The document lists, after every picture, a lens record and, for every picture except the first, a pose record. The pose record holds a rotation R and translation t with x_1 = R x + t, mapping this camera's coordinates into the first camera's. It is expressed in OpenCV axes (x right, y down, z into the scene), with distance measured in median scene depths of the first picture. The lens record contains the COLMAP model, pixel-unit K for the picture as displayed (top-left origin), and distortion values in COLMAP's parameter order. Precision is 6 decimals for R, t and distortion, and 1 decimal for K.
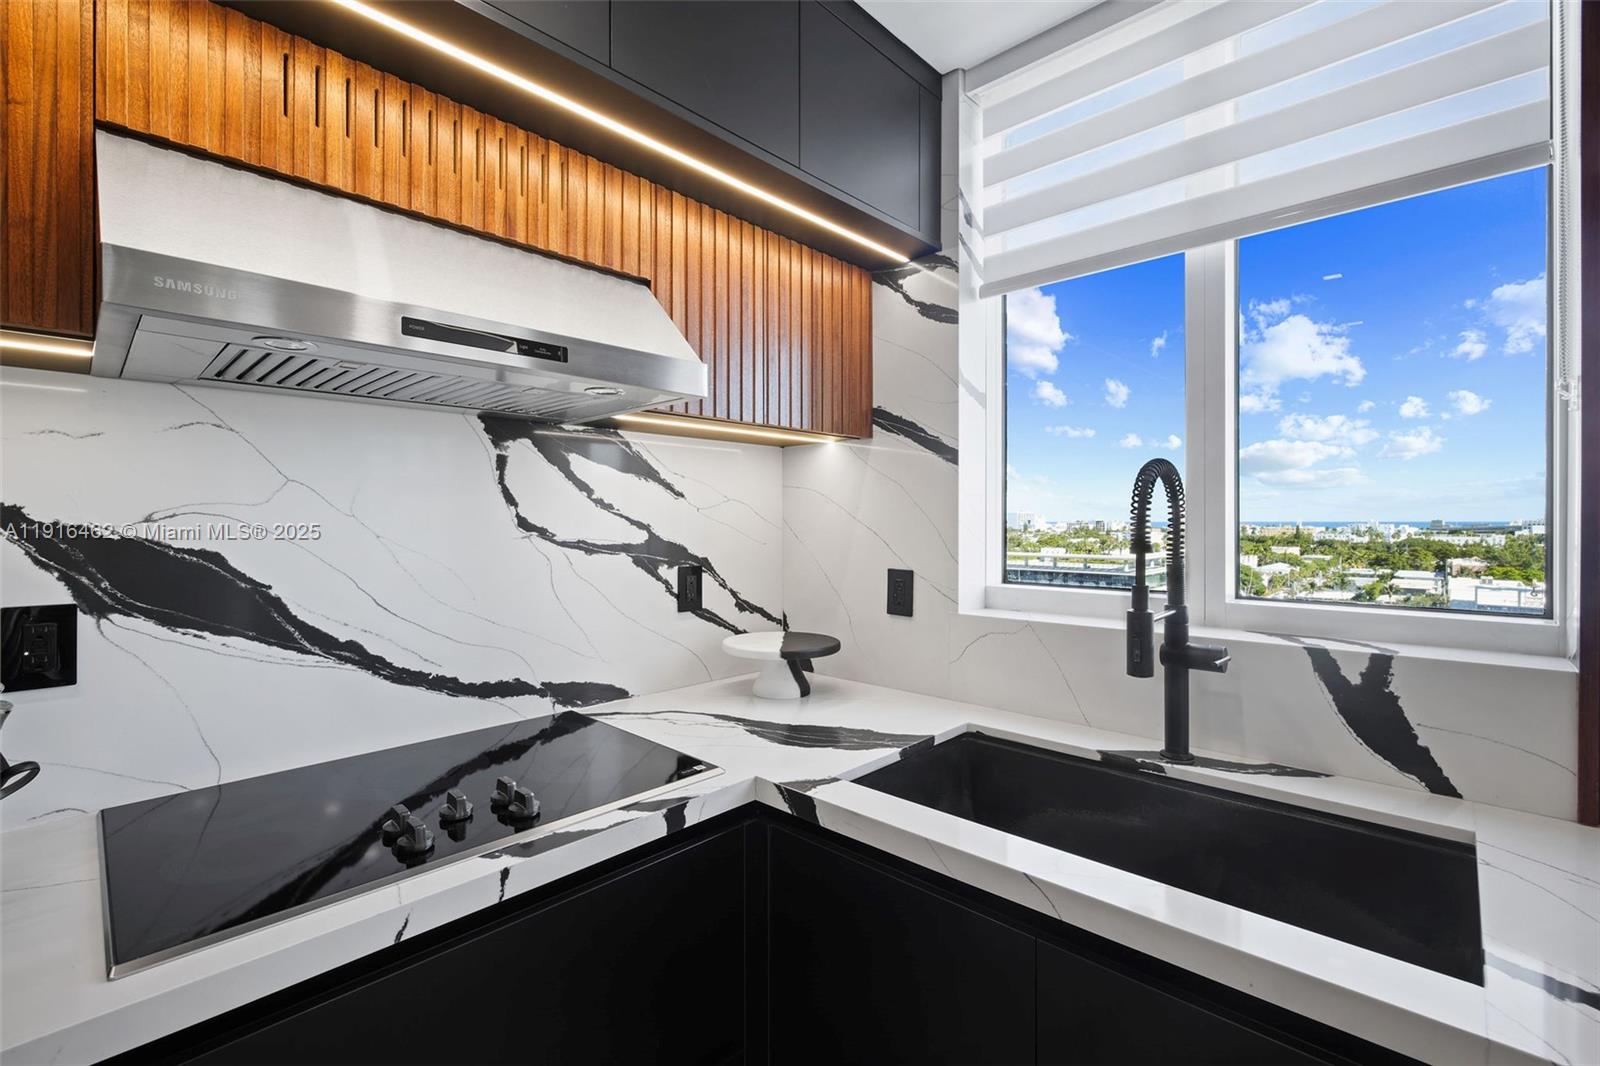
lens RADIAL K [[691.3, 0, 791.8], [0, 691.3, 532.4], [0, 0, 1]] dist [0.000594, 0.000026]
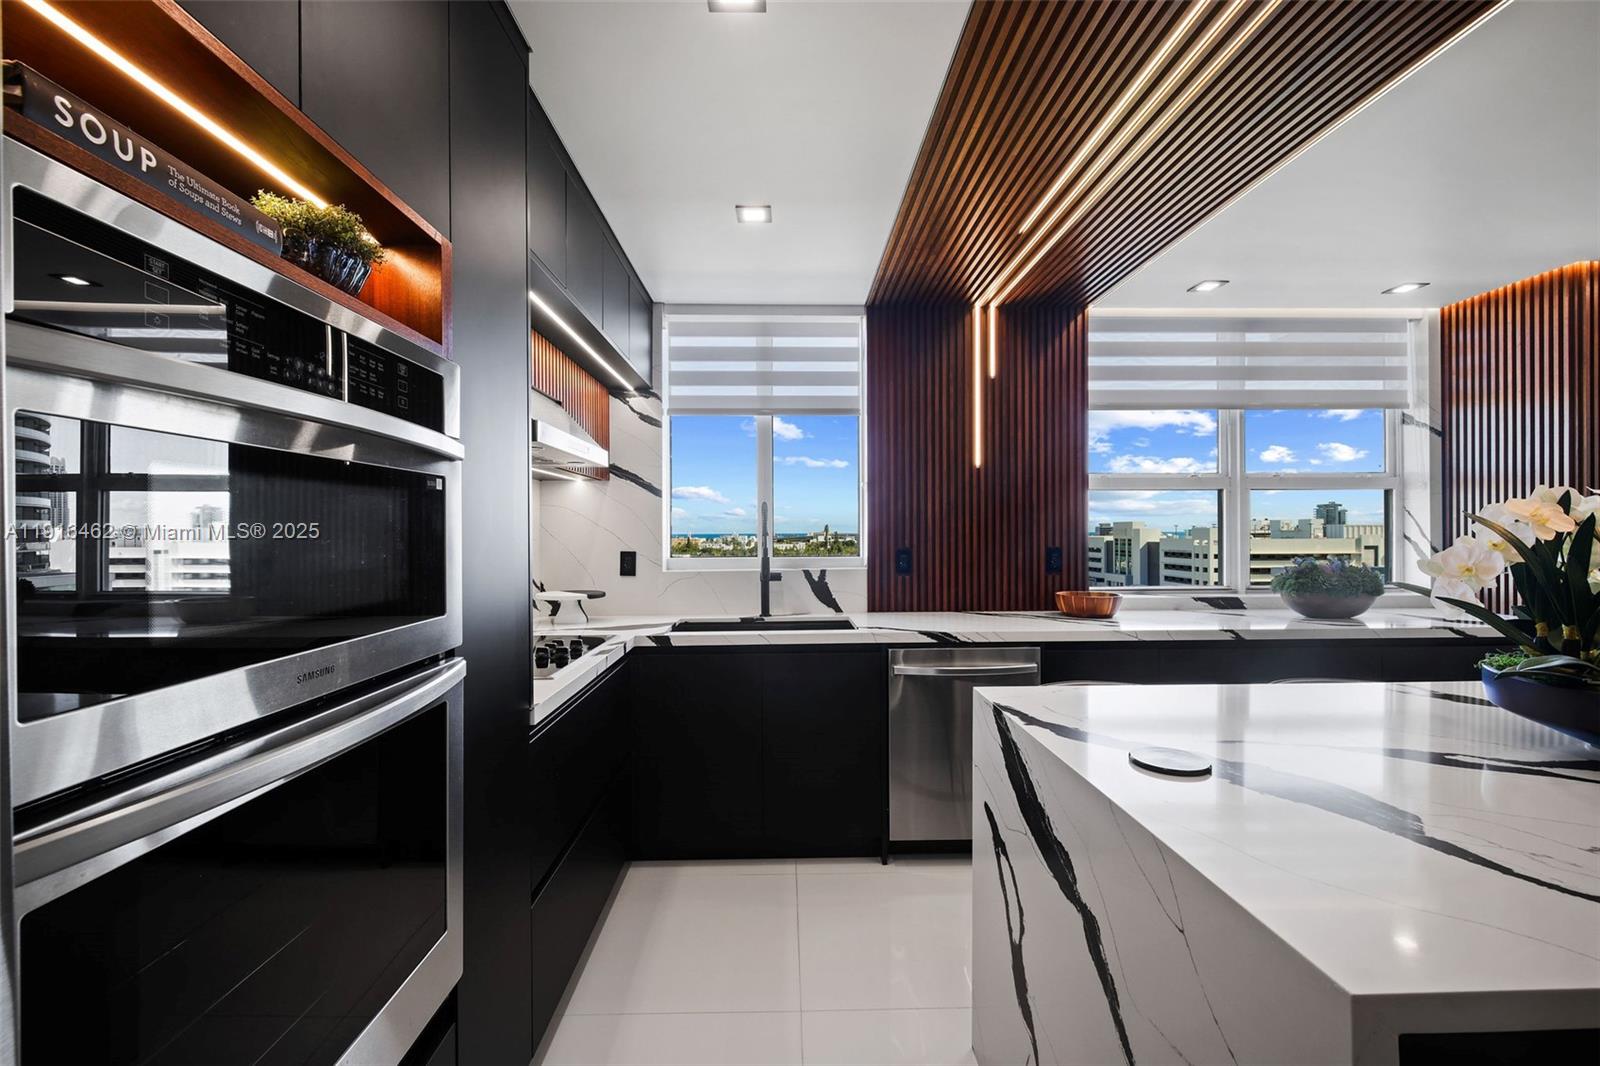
lens RADIAL K [[691.3, 0, 791.8], [0, 691.3, 532.4], [0, 0, 1]] dist [0.000594, 0.000026]
pose [[0.709130, -0.003074, 0.705071, -0.850207], [0.016914, 0.999777, -0.012652, 0.033100], [-0.704875, 0.020898, 0.709024, -0.645514]]
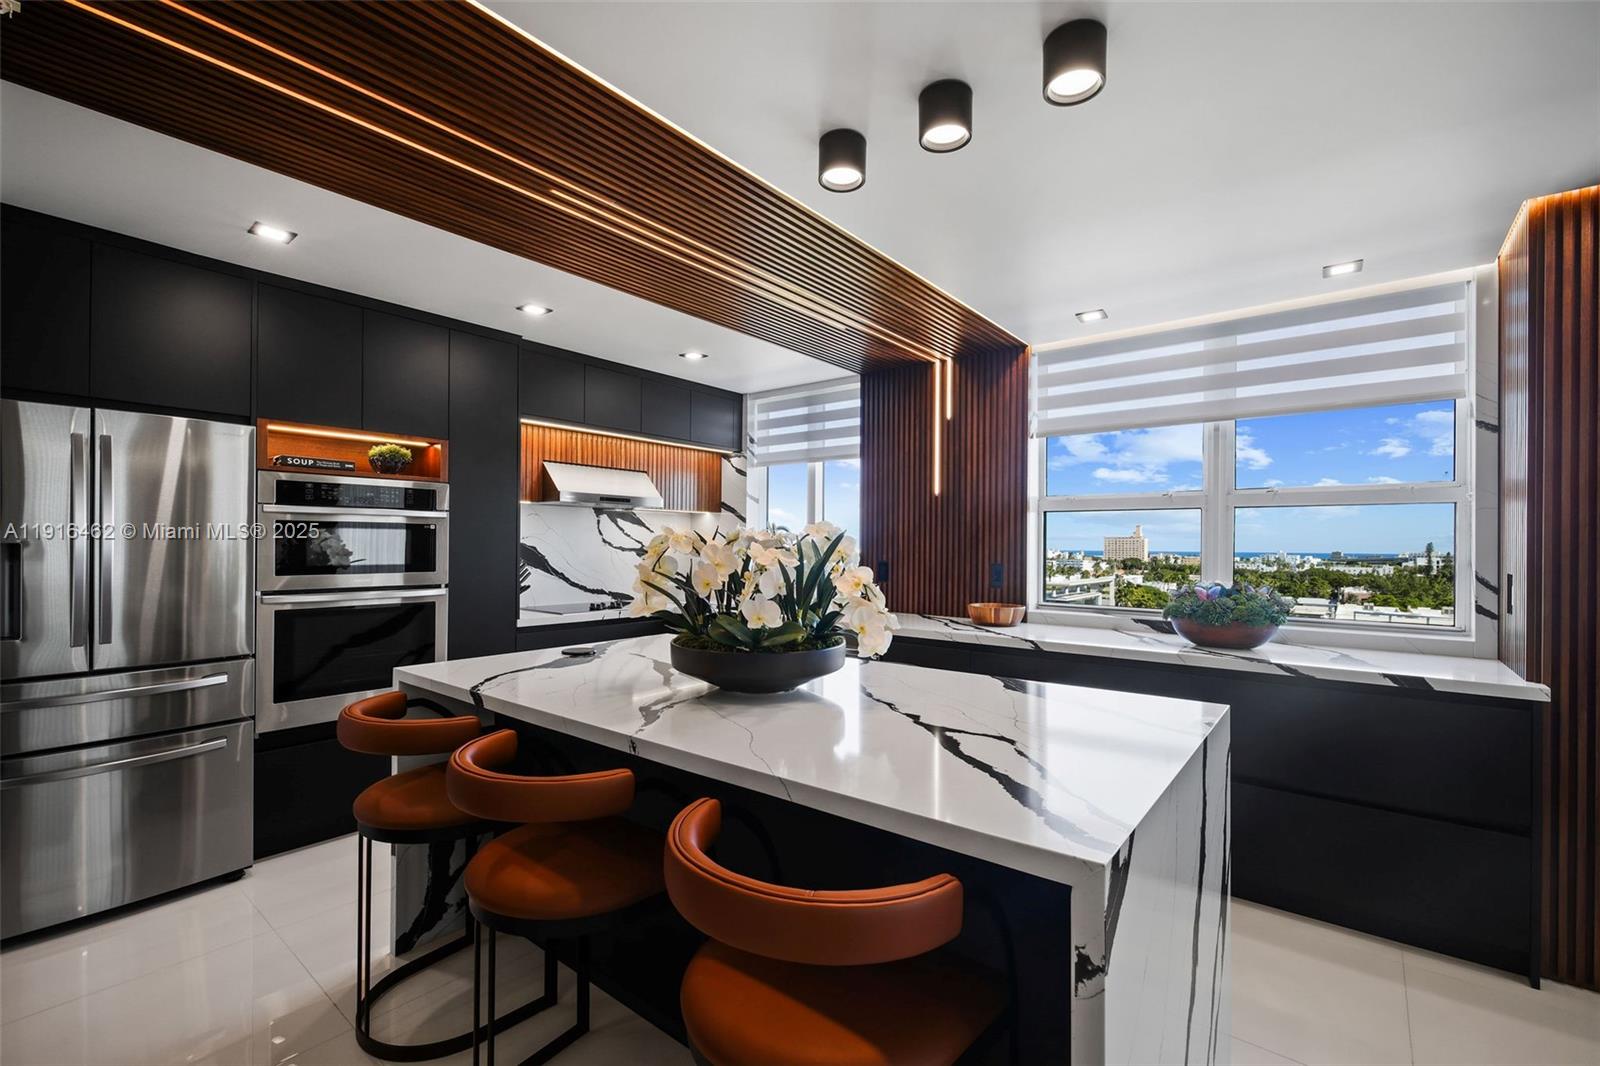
lens RADIAL K [[691.3, 0, 791.8], [0, 691.3, 532.4], [0, 0, 1]] dist [0.000594, 0.000026]
pose [[0.997303, 0.012036, 0.072400, 0.206919], [-0.009331, 0.999250, -0.037591, 0.050576], [-0.072798, 0.036814, 0.996667, -1.888381]]
